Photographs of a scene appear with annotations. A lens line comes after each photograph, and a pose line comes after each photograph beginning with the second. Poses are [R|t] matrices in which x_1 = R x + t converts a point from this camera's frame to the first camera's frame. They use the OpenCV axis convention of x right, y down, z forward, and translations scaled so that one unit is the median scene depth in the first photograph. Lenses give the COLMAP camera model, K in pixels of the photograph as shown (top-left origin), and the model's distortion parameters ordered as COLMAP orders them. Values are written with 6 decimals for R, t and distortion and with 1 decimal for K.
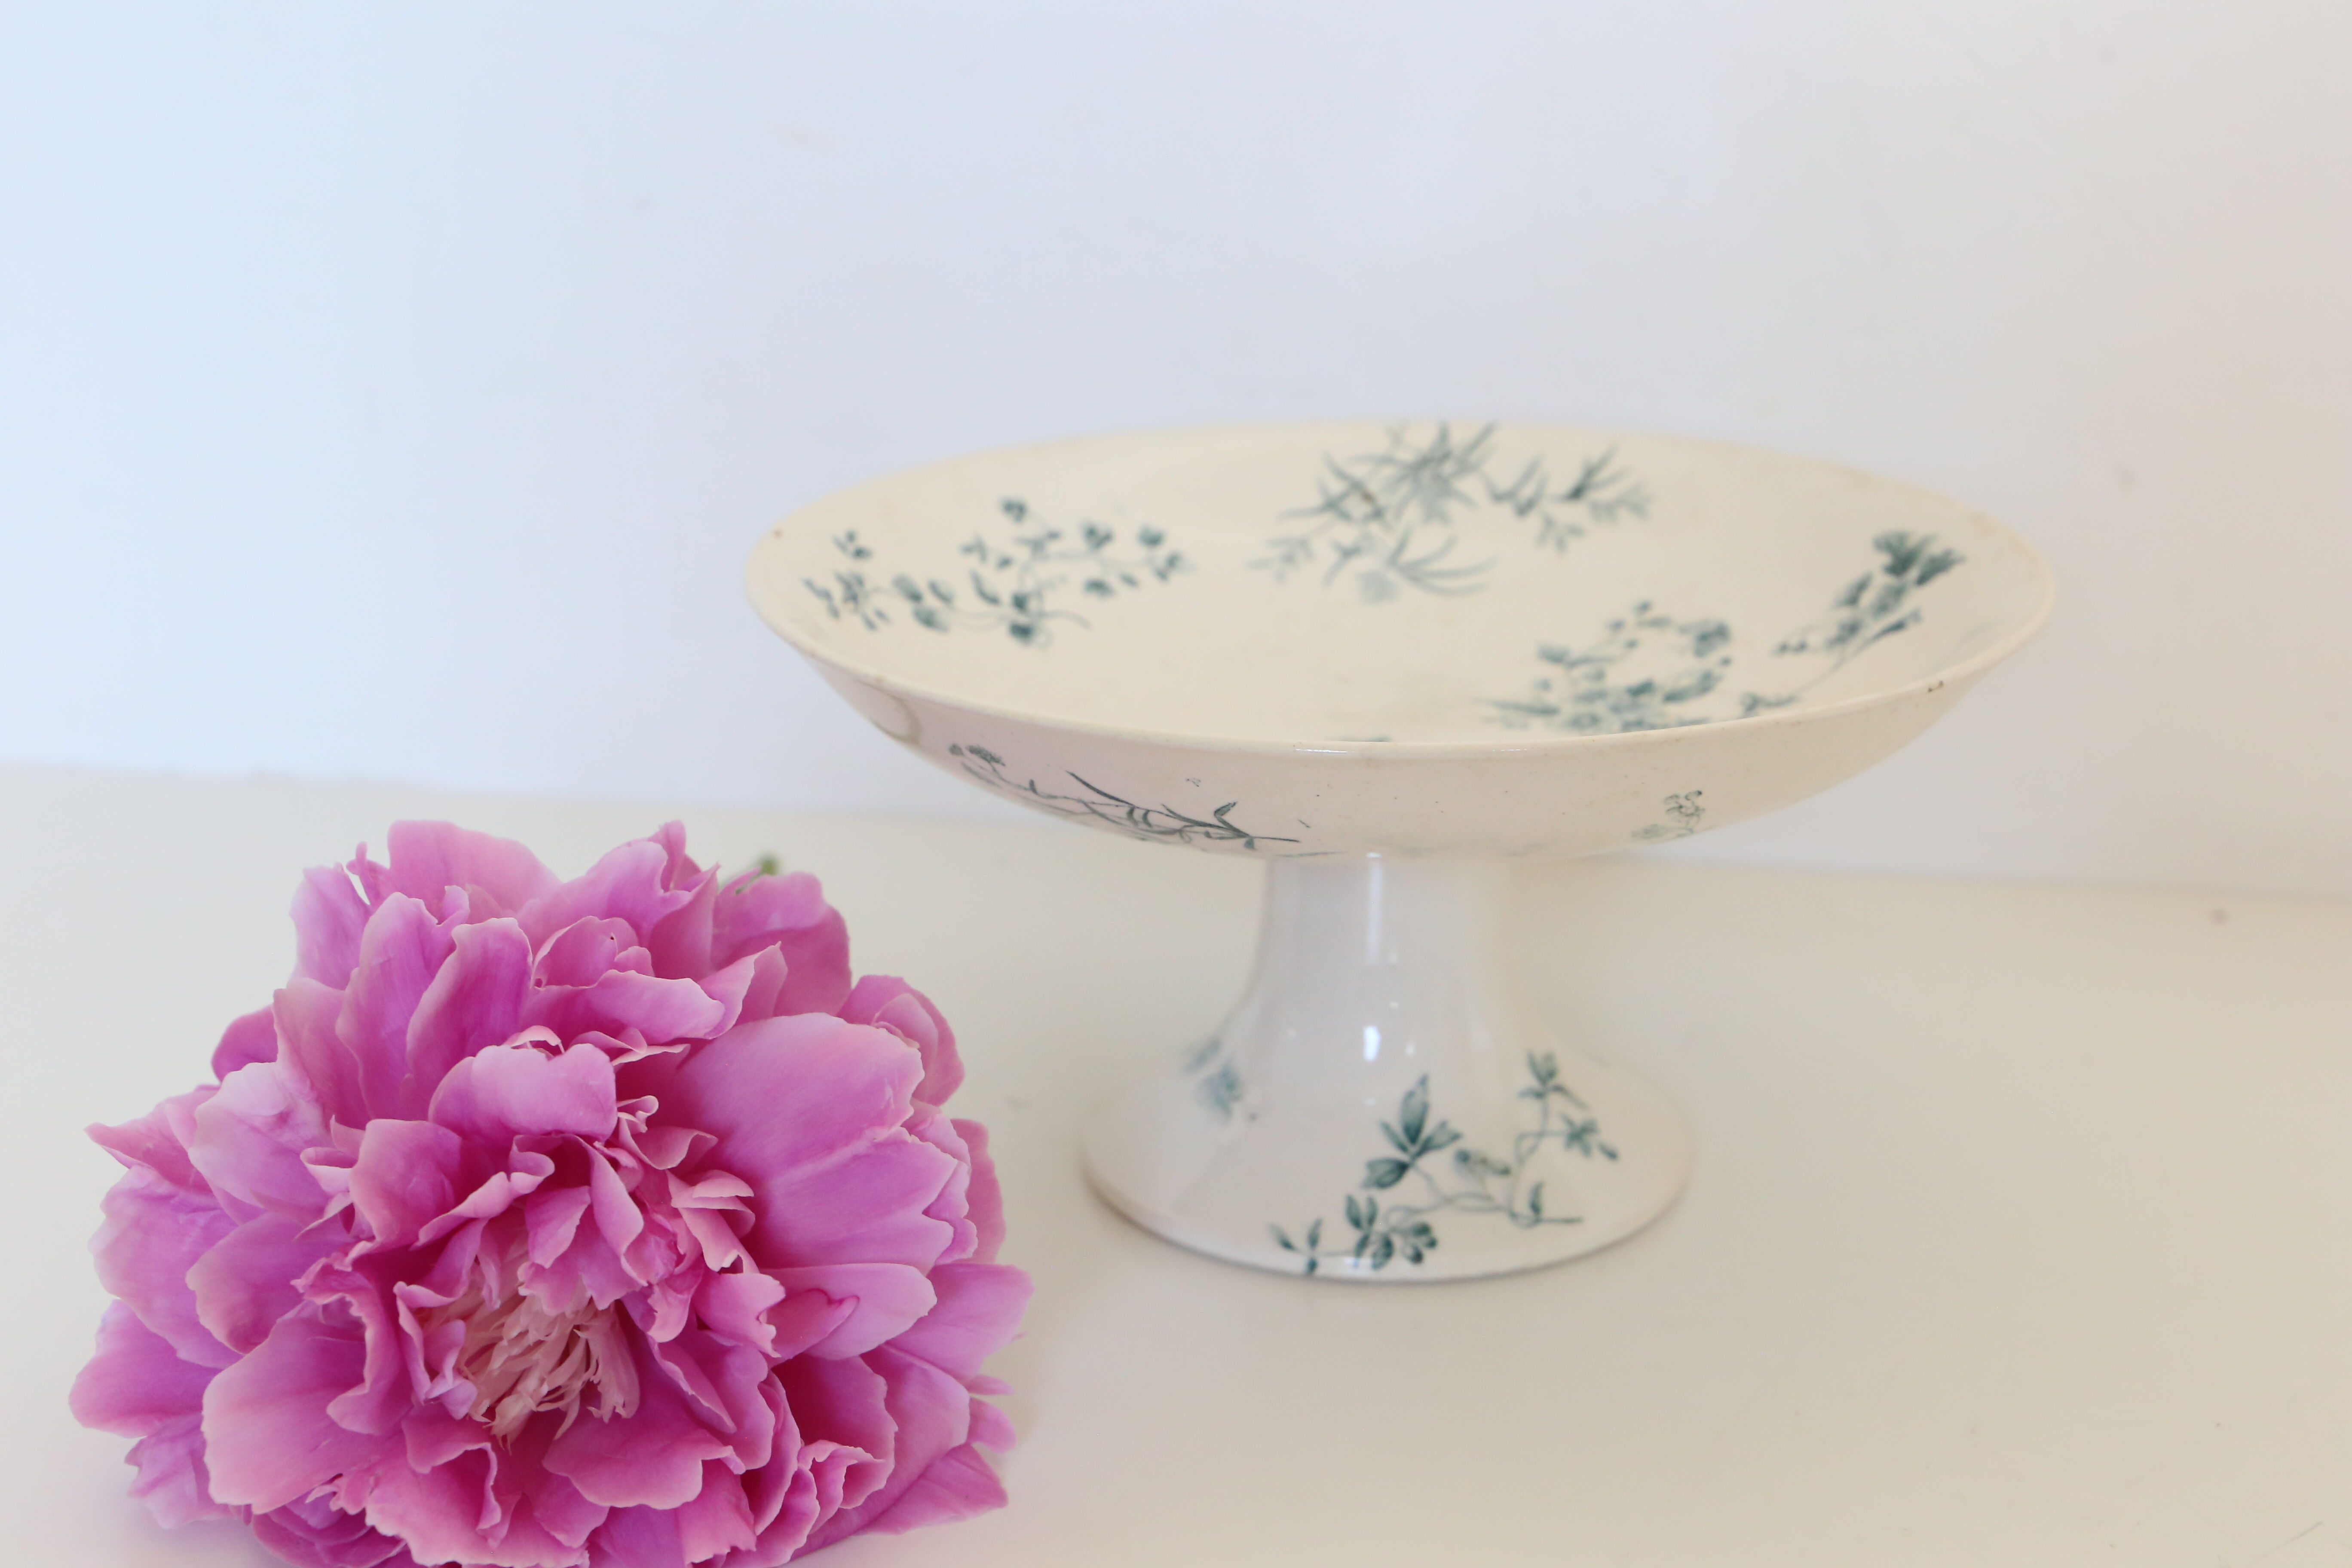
lens RADIAL K [[3724.4, 0, 1176.0], [0, 3724.4, 784.0], [0, 0, 1]] dist [-0.001585, -0.007581]
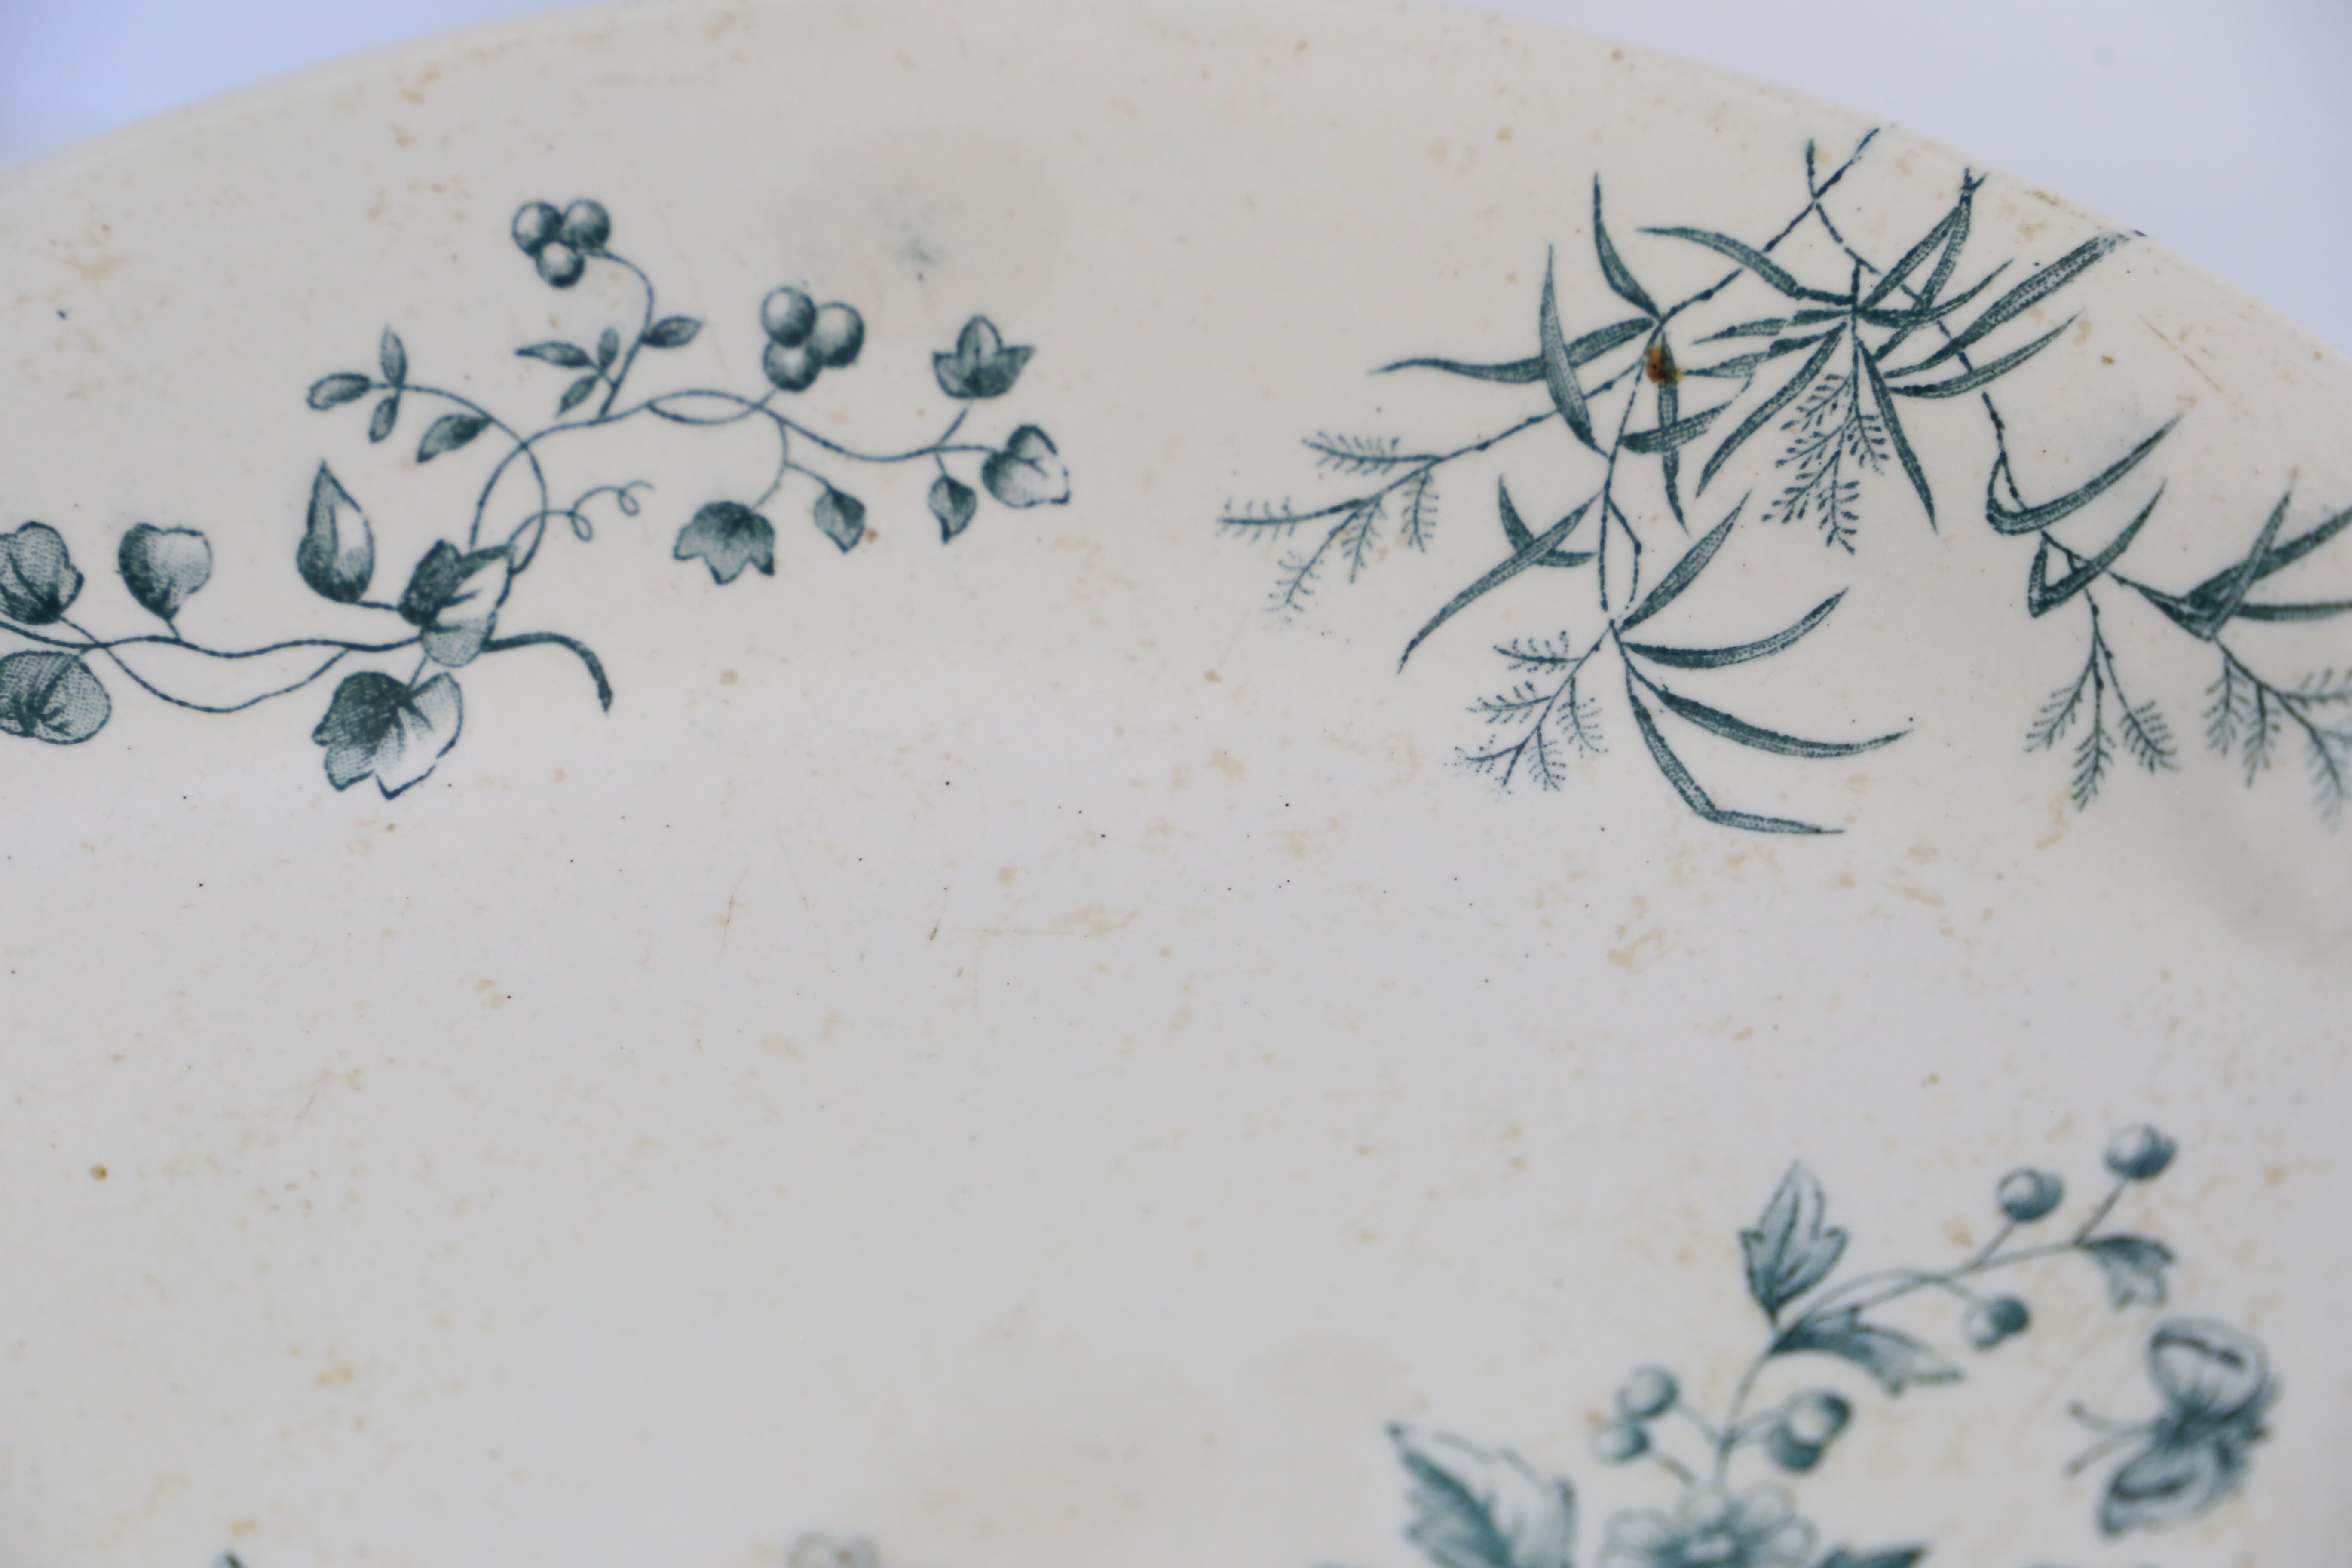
lens RADIAL K [[6414.7, 0, 1146.0], [0, 6414.7, 786.4], [0, 0, 1]] dist [0.147693, 0.878759]
pose [[0.880061, 0.323105, -0.347989, 0.232053], [-0.113346, 0.854572, 0.506813, -0.344654], [0.461135, -0.406583, 0.788698, 0.541943]]
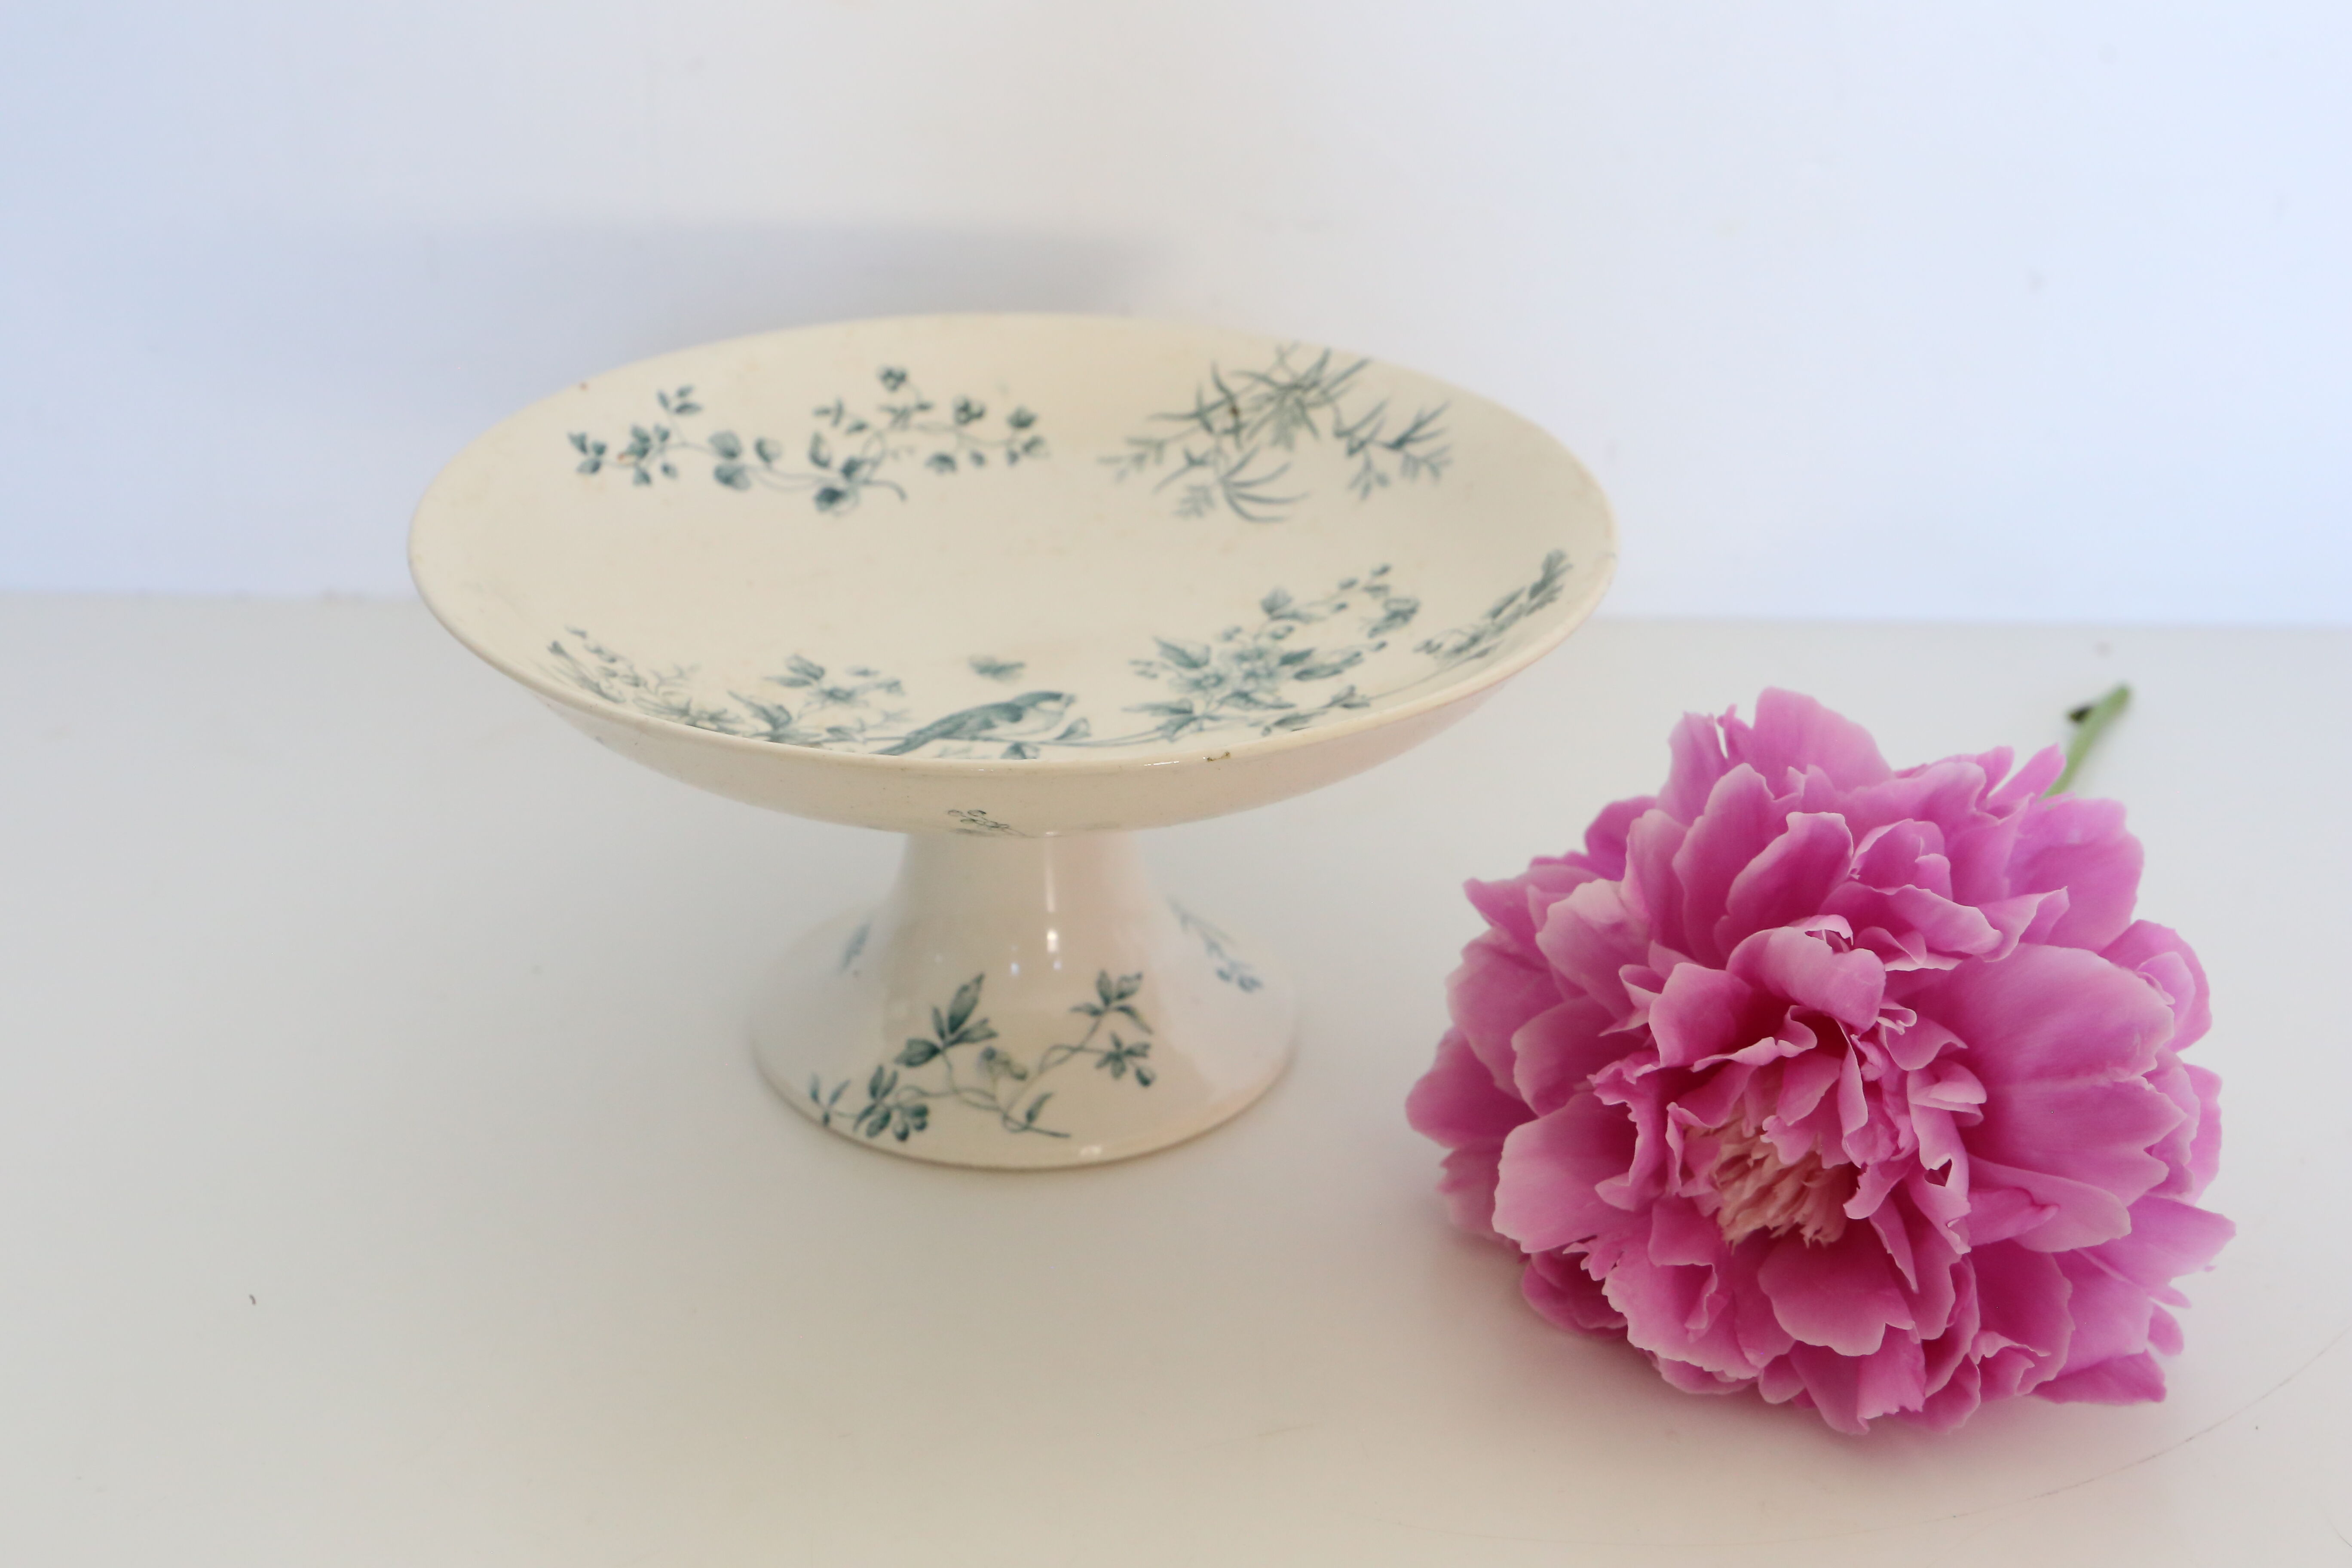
lens RADIAL K [[3389.8, 0, 1176.0], [0, 3389.8, 784.0], [0, 0, 1]] dist [0.021871, 0.011161]
pose [[0.901138, 0.205191, -0.381900, 0.450235], [-0.147159, 0.973374, 0.175745, -0.148370], [0.407793, -0.102171, 0.907340, 0.107263]]
